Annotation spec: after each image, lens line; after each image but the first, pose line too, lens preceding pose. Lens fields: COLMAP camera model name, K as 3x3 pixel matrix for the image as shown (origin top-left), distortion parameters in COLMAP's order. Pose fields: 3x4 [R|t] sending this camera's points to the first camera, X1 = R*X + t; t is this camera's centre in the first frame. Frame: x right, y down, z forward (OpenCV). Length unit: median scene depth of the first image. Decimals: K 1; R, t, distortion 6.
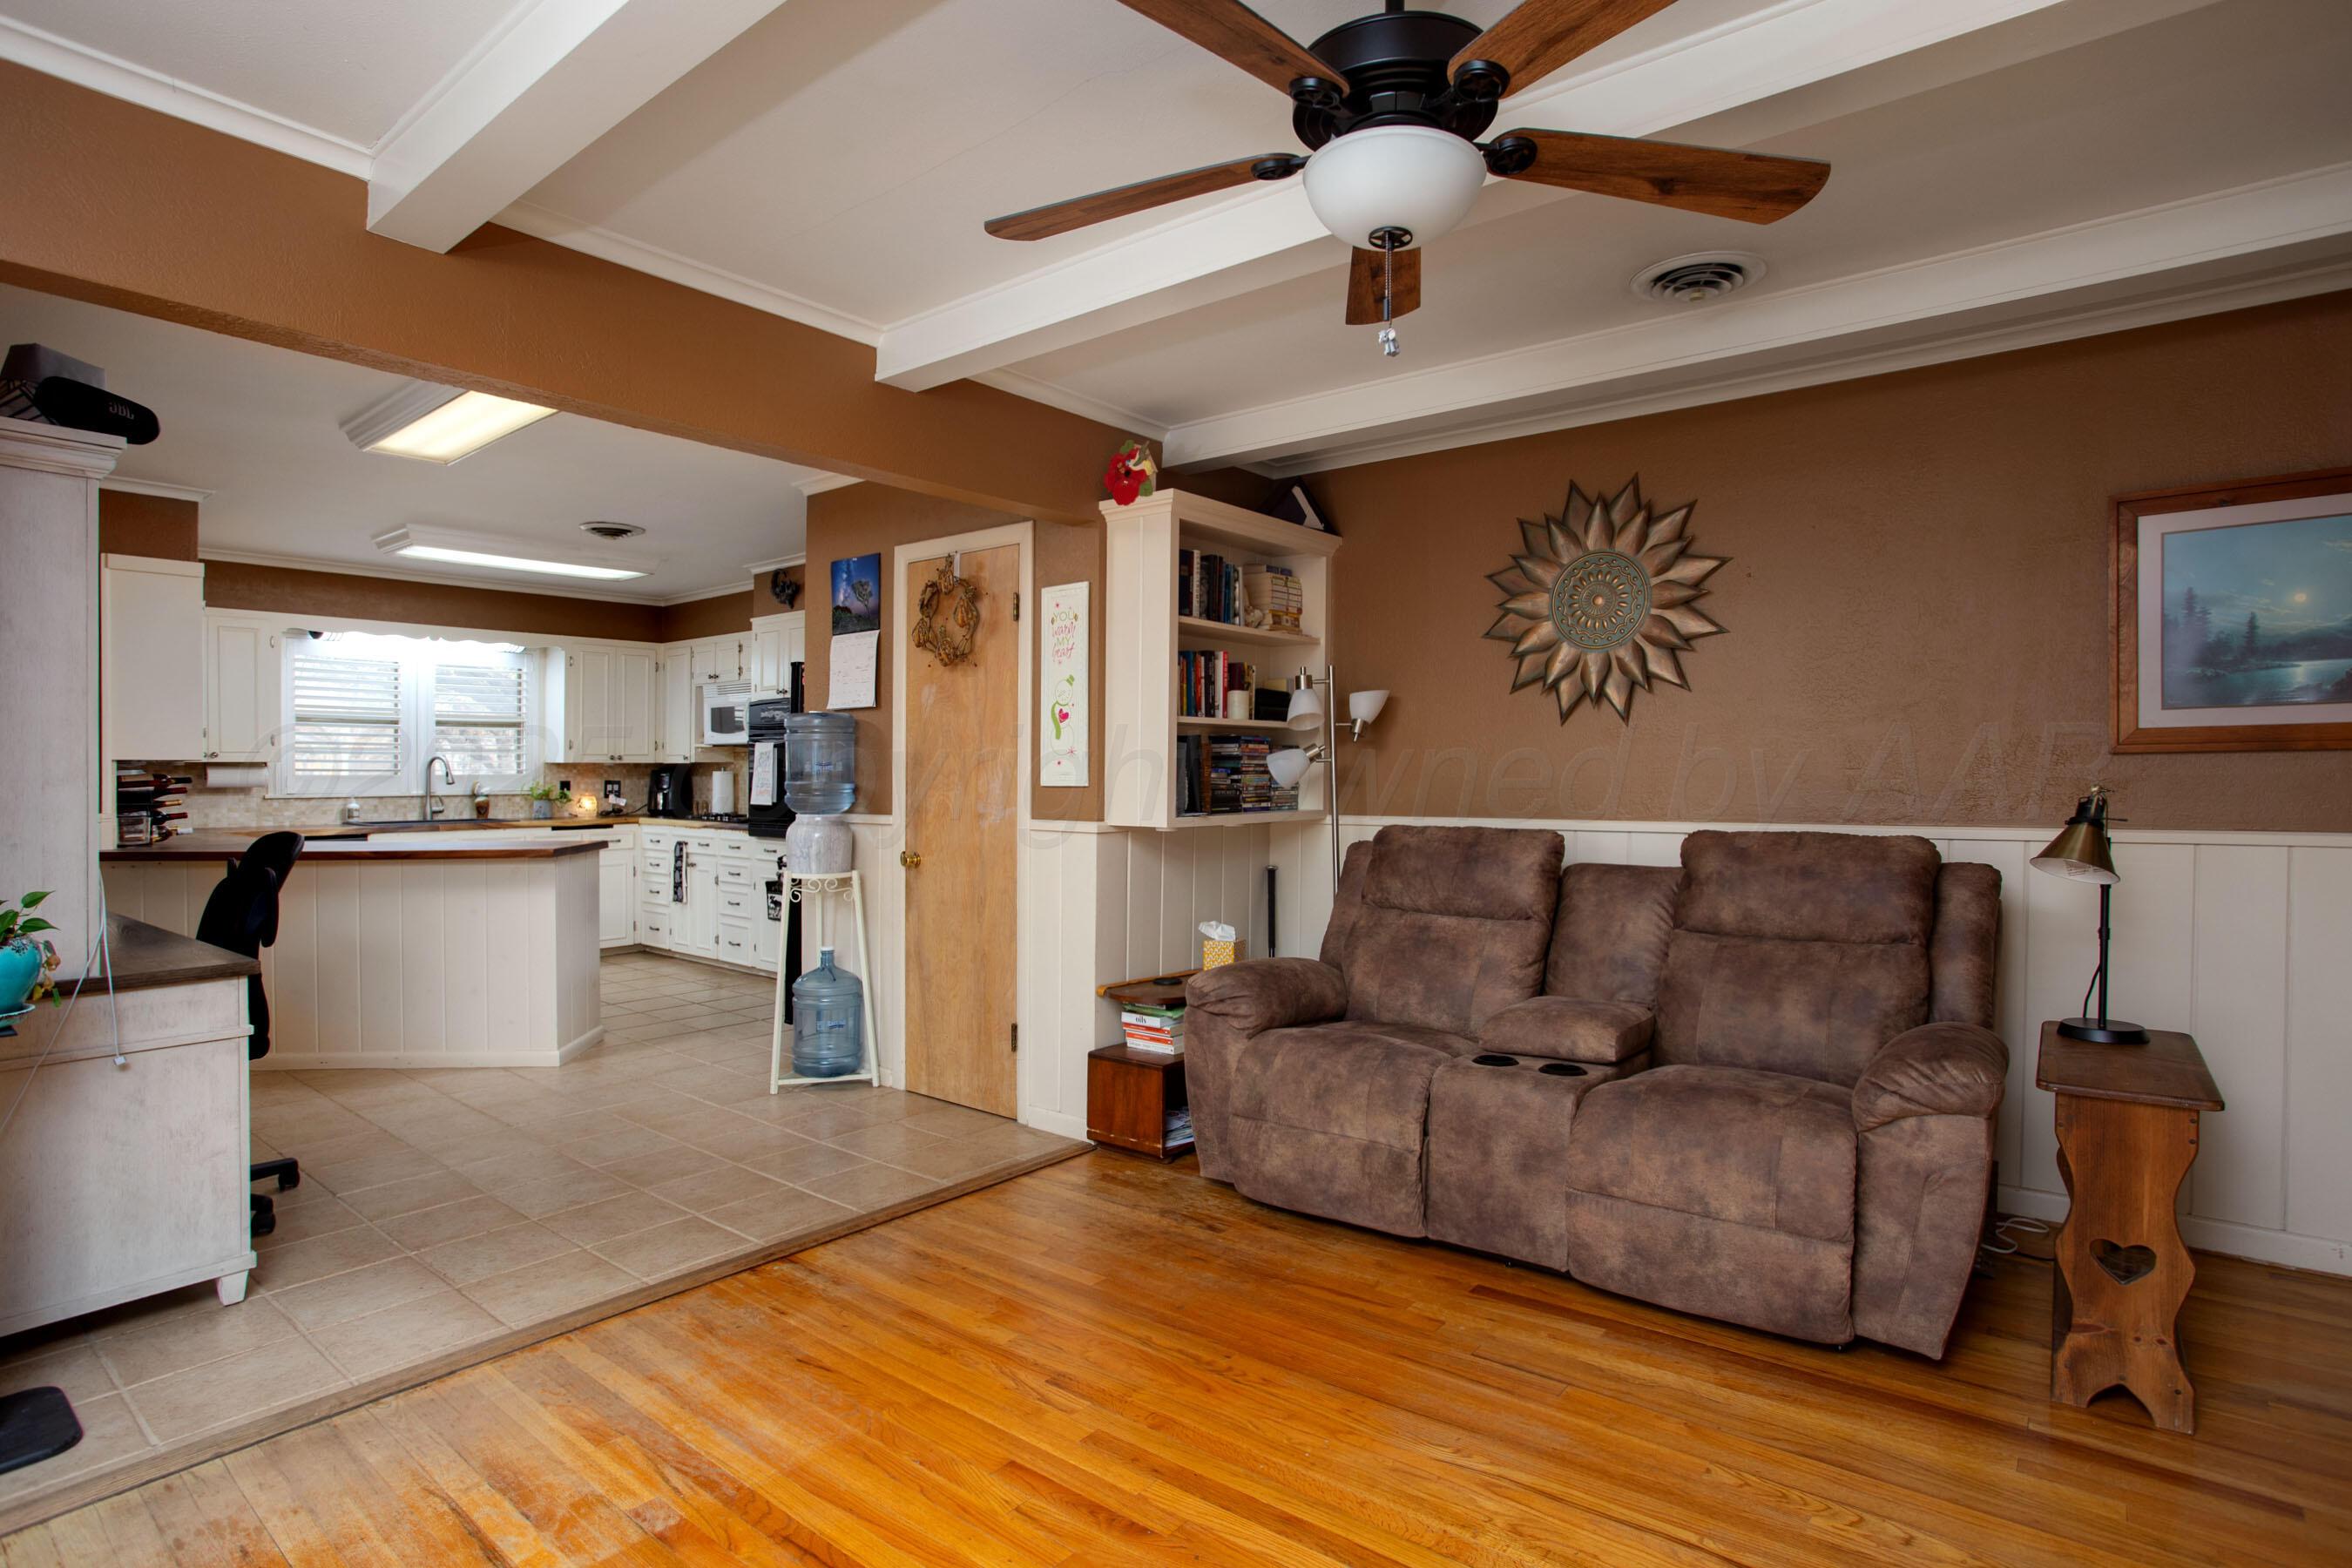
lens RADIAL K [[1170.0, 0, 1178.5], [0, 1170.0, 744.1], [0, 0, 1]] dist [-0.079638, 0.024129]
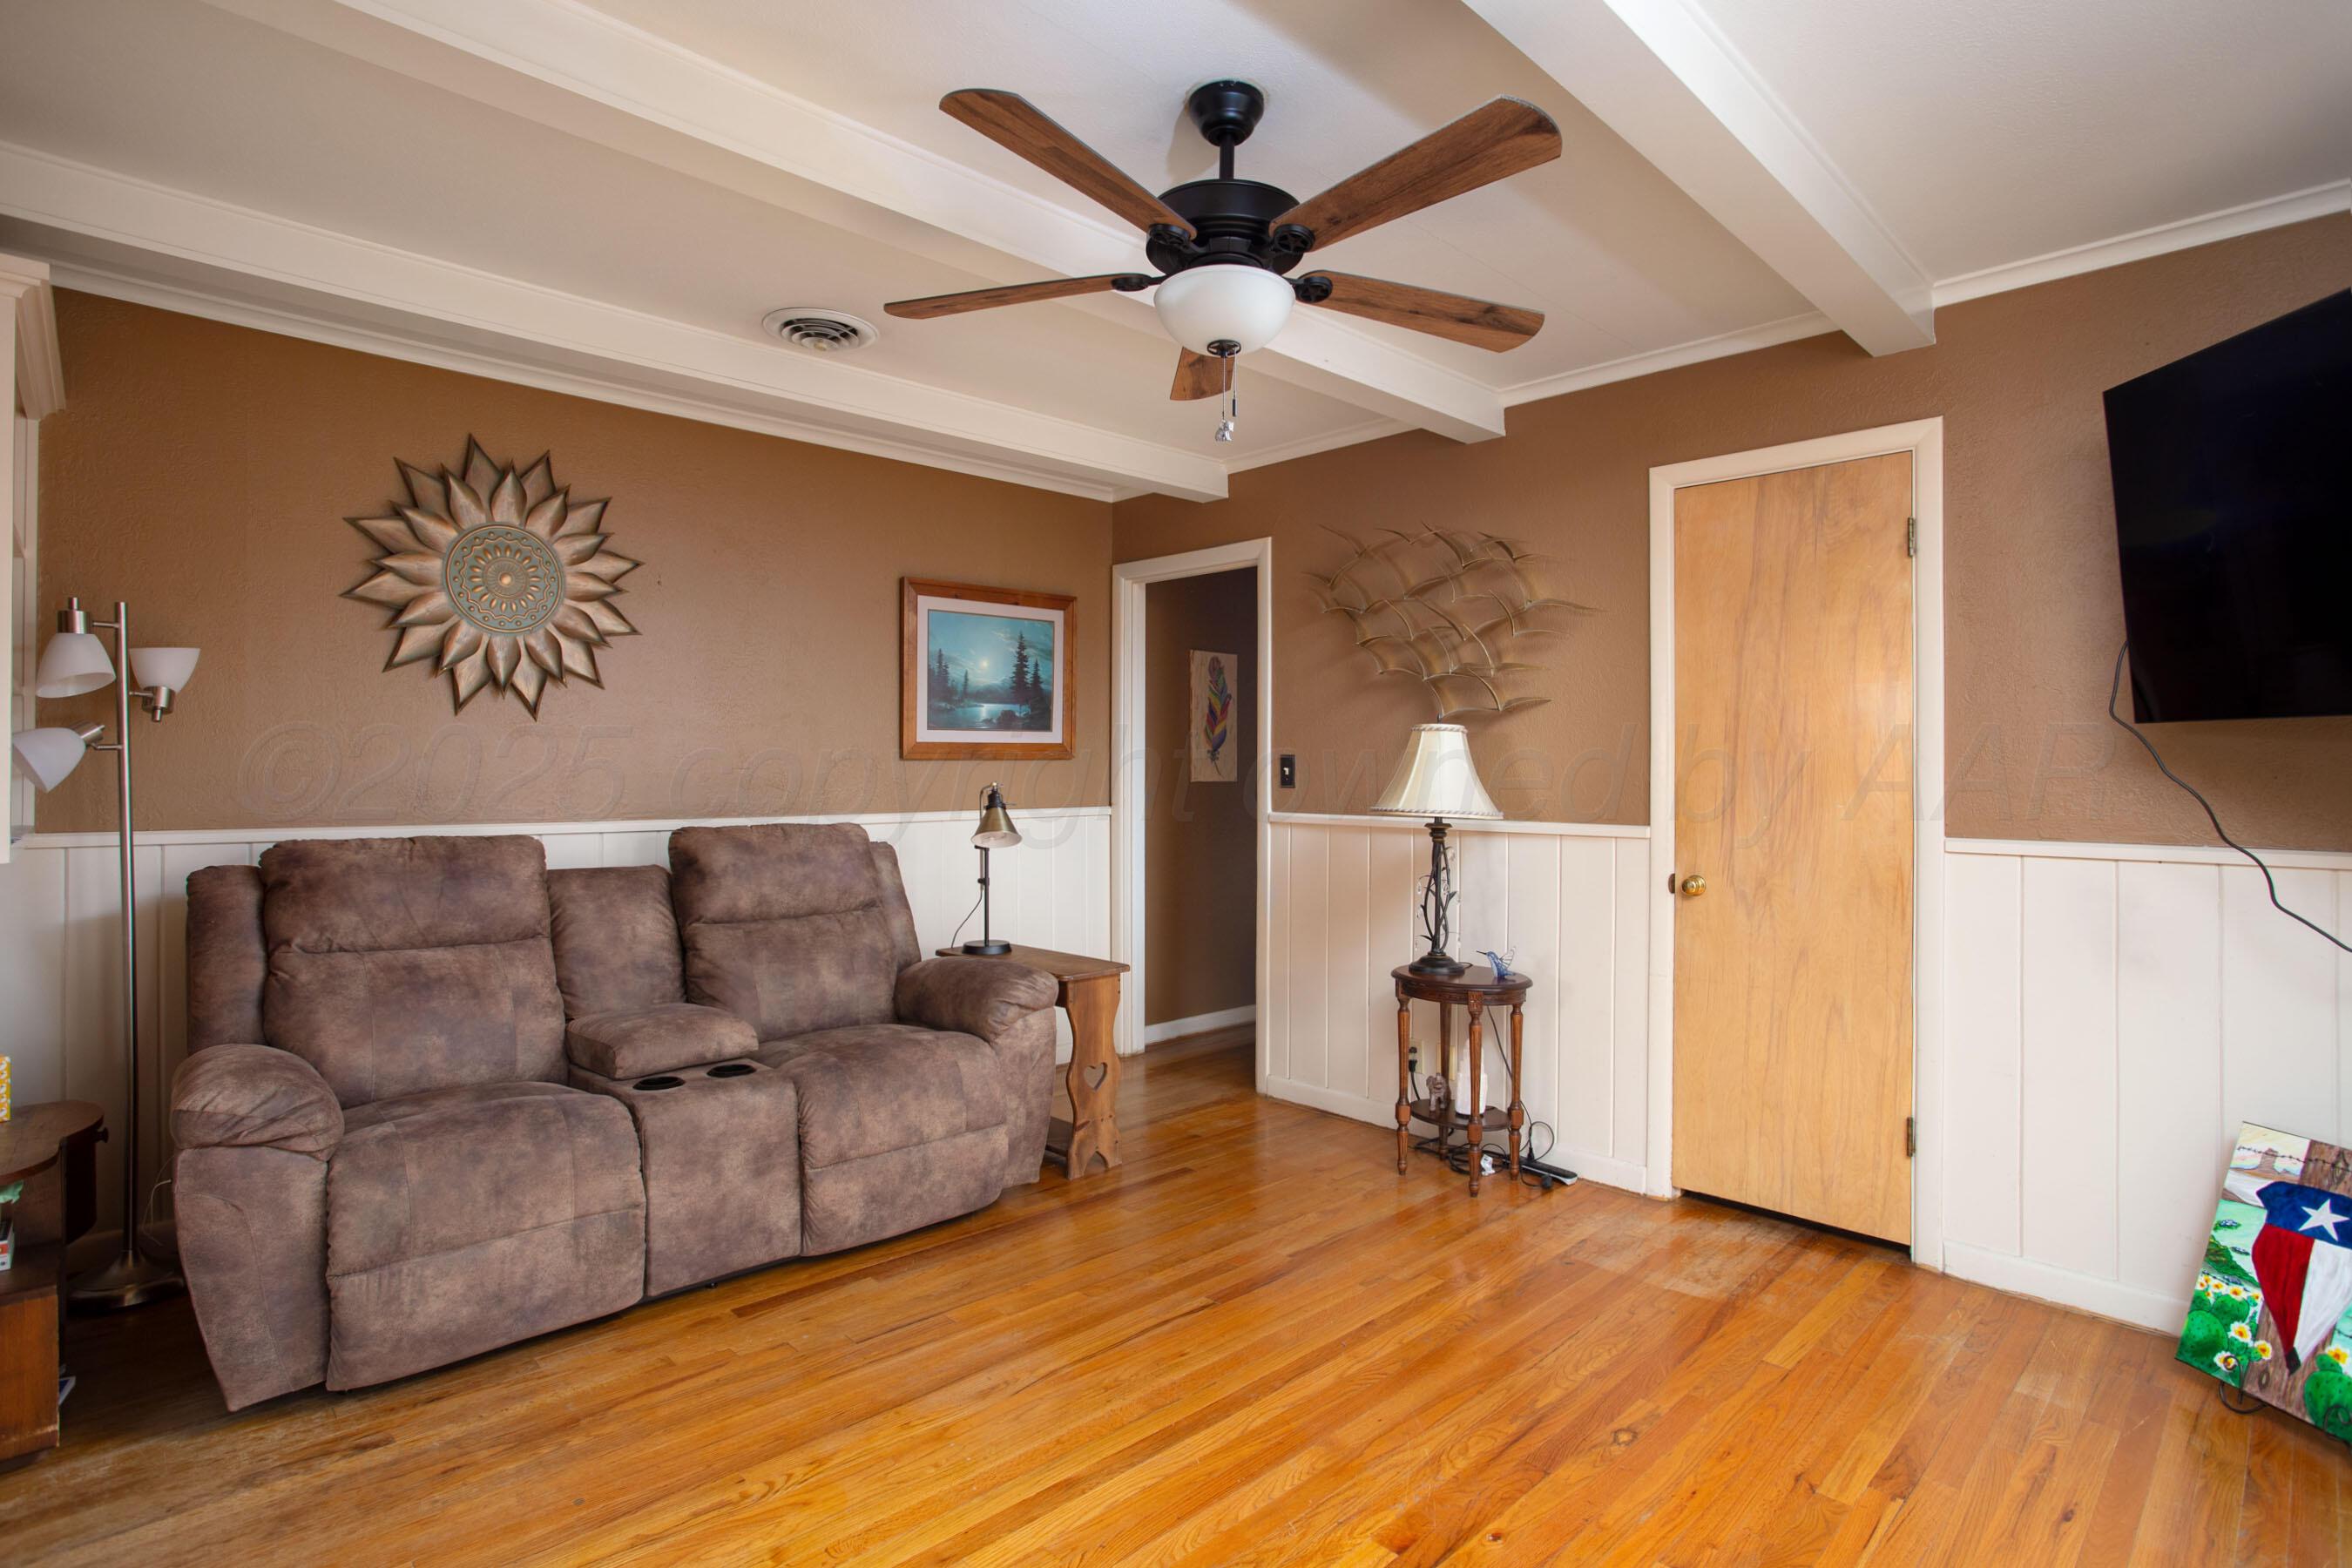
lens RADIAL K [[1170.0, 0, 1178.5], [0, 1170.0, 744.1], [0, 0, 1]] dist [-0.079638, 0.024129]
pose [[0.130645, 0.026719, 0.991069, -0.536927], [-0.026383, 0.999376, -0.023465, 0.013314], [-0.991078, -0.023082, 0.131268, 0.439366]]
